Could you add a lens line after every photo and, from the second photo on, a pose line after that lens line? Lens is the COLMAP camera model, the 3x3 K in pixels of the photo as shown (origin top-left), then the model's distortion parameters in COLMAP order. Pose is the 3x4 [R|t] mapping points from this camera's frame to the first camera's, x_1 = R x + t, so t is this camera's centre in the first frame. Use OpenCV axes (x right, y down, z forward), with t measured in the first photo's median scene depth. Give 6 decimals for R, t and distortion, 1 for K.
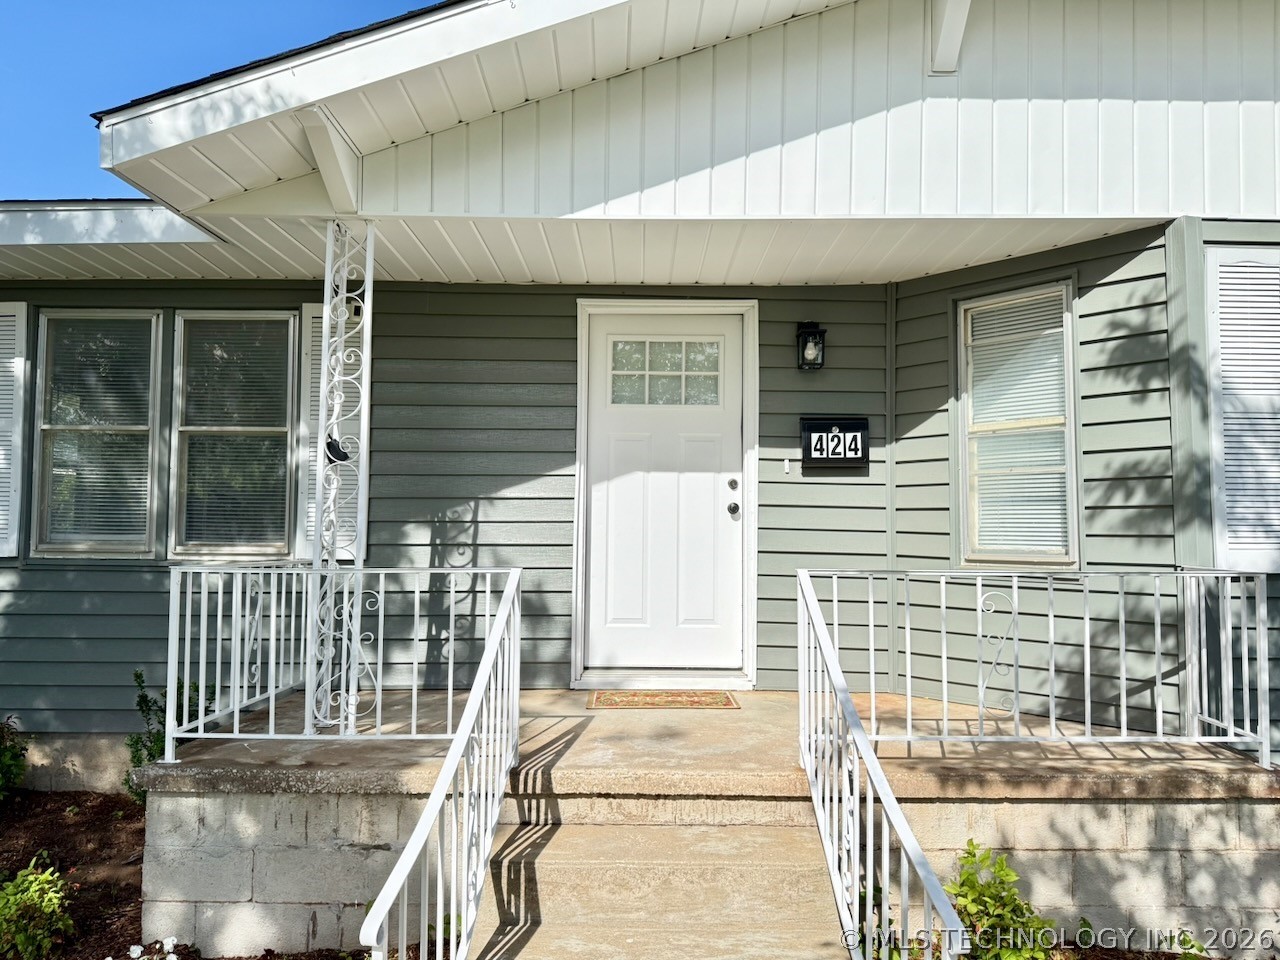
lens RADIAL K [[892.5, 0, 641.7], [0, 892.5, 482.7], [0, 0, 1]] dist [0.091134, -0.122384]
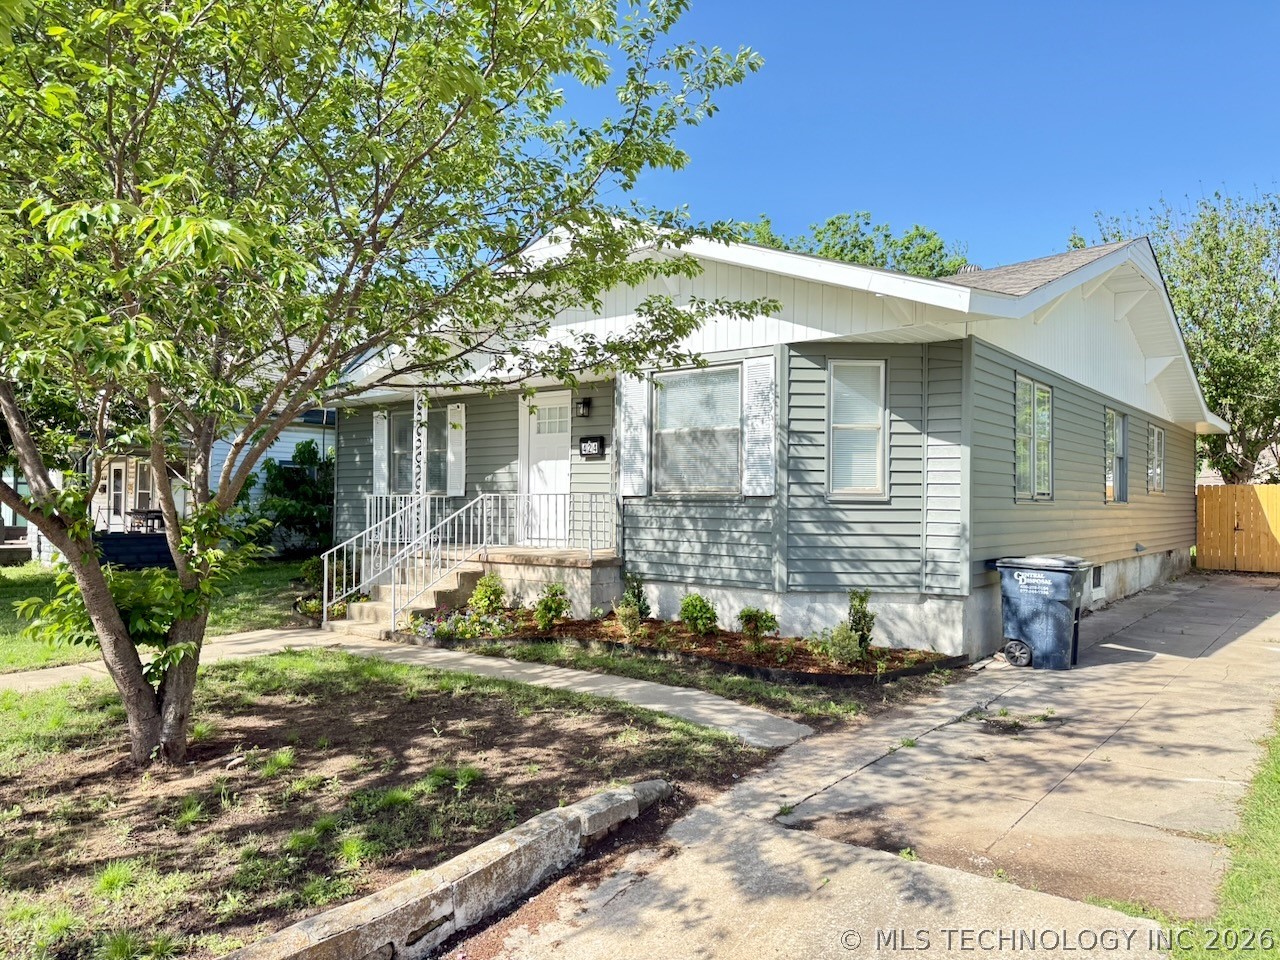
lens RADIAL K [[892.5, 0, 641.7], [0, 892.5, 482.7], [0, 0, 1]] dist [0.091134, -0.122384]
pose [[0.784518, -0.017667, -0.619855, 1.884002], [0.033248, 0.999355, 0.013596, 0.025009], [0.619215, -0.031275, 0.784599, -0.866390]]
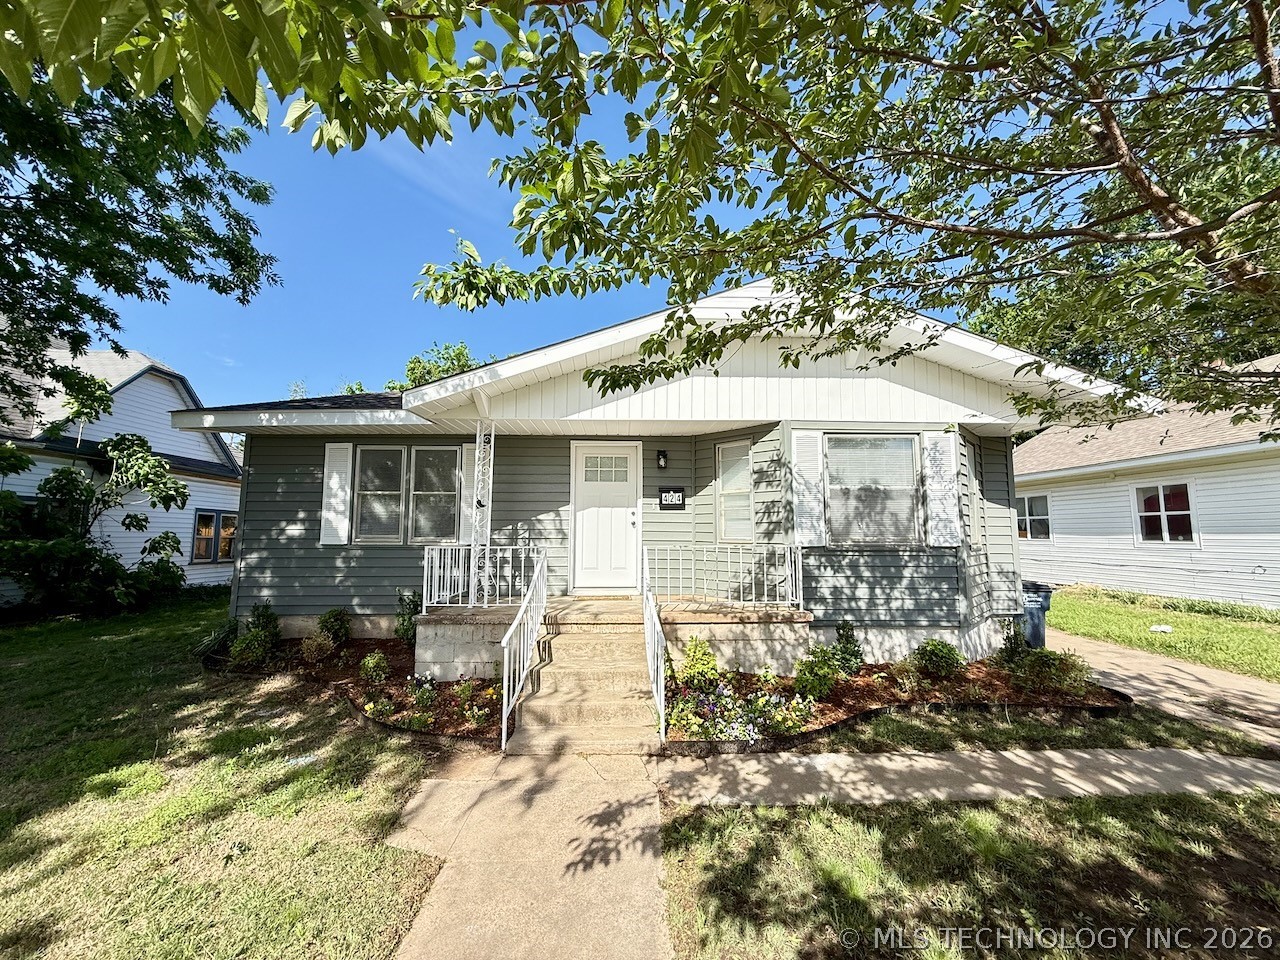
lens RADIAL K [[508.8, 0, 637.1], [0, 508.8, 482.9], [0, 0, 1]] dist [0.000097, 0.000627]
pose [[0.999578, -0.003446, 0.028856, 0.076603], [0.004620, 0.999161, -0.040700, -0.027609], [-0.028691, 0.040816, 0.998755, -0.460098]]
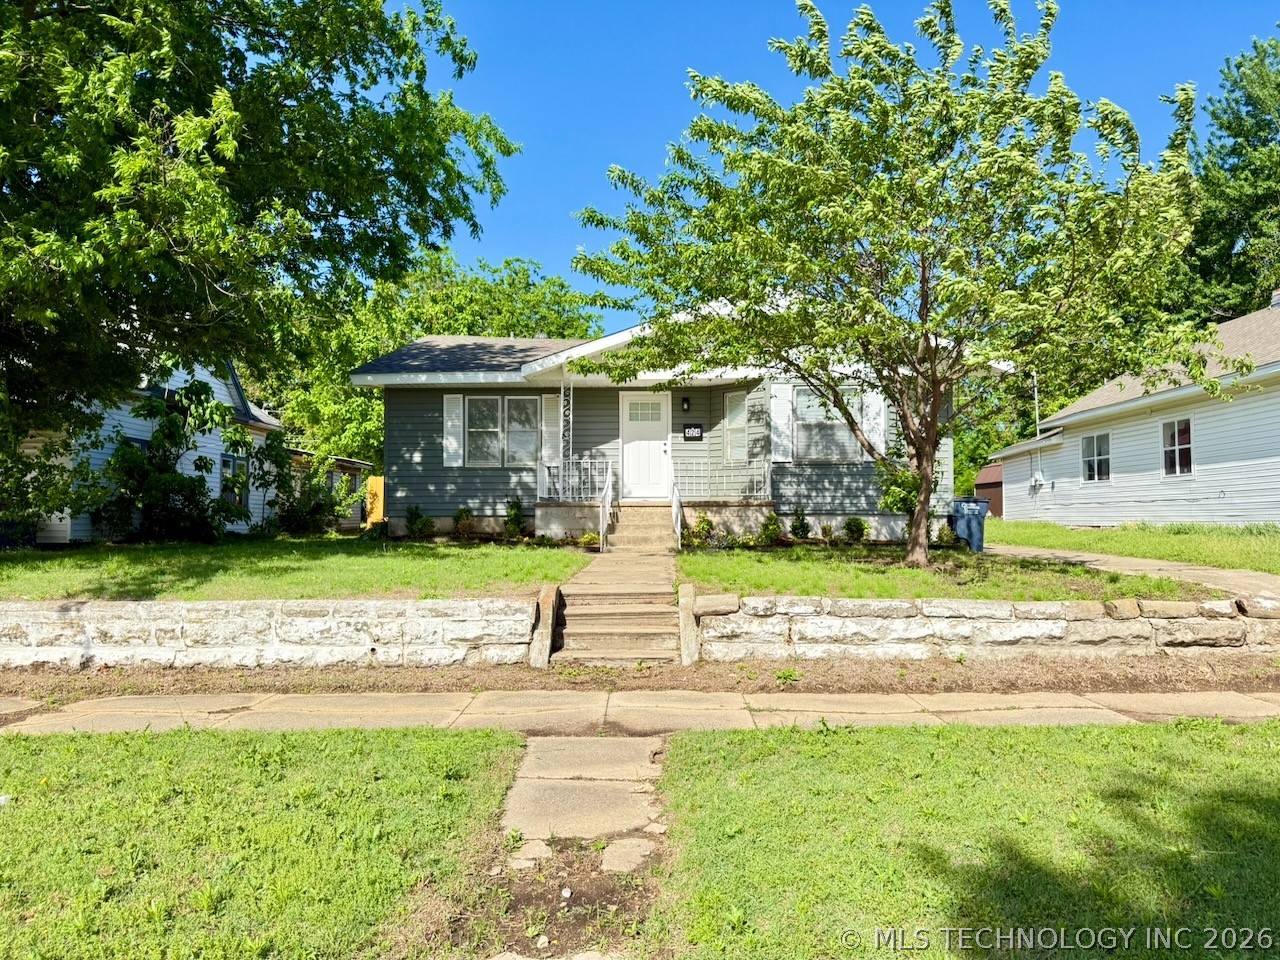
lens RADIAL K [[892.5, 0, 641.7], [0, 892.5, 482.7], [0, 0, 1]] dist [0.091134, -0.122384]
pose [[0.999835, -0.011054, -0.014424, 0.064769], [0.011282, 0.999812, 0.015775, 0.099402], [0.014247, -0.015936, 0.999772, -2.569585]]
